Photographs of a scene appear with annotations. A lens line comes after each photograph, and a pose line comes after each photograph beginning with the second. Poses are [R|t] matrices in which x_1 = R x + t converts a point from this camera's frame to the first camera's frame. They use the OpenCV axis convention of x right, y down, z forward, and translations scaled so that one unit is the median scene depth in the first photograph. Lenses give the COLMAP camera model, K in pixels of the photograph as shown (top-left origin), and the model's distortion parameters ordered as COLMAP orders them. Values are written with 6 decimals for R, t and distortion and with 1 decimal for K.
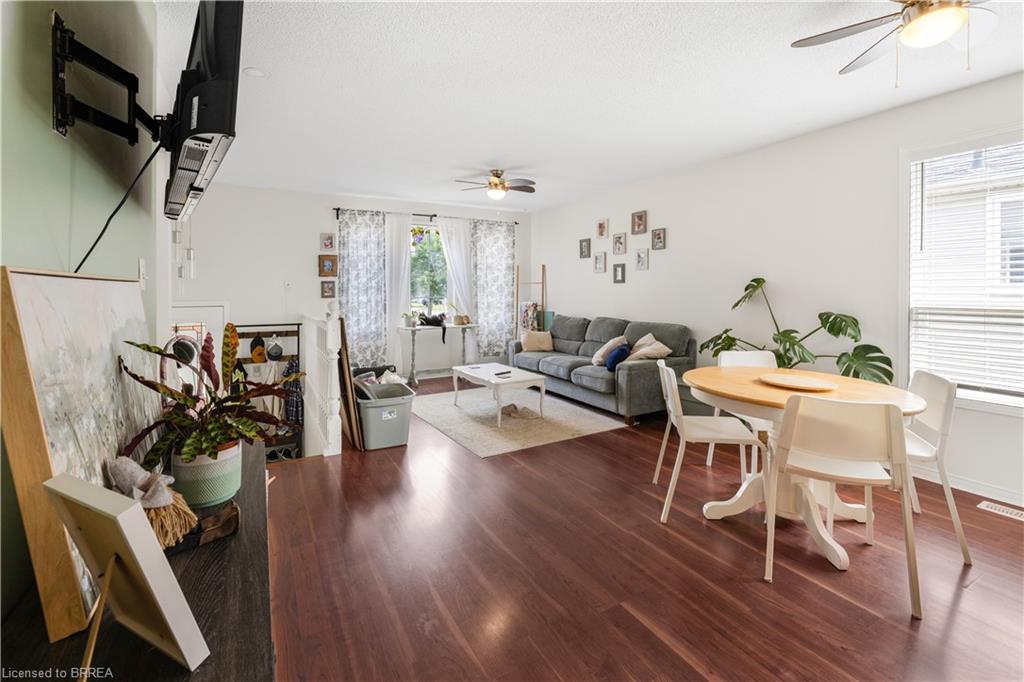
lens RADIAL K [[432.7, 0, 500.6], [0, 432.7, 289.4], [0, 0, 1]] dist [0.003349, 0.000003]
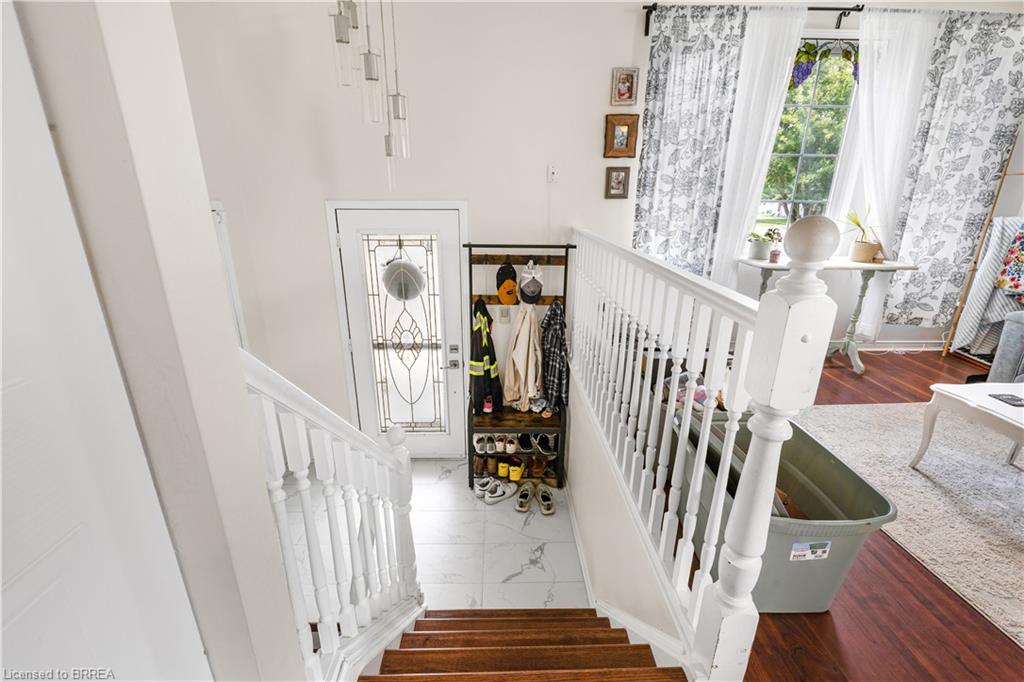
lens RADIAL K [[432.7, 0, 513.2], [0, 432.7, 335.5], [0, 0, 1]] dist [0.003349, 0.000003]
pose [[0.885370, 0.159163, -0.436793, -0.243769], [-0.012642, 0.947461, 0.319621, 0.009771], [0.464716, -0.277461, 0.840865, 0.417972]]
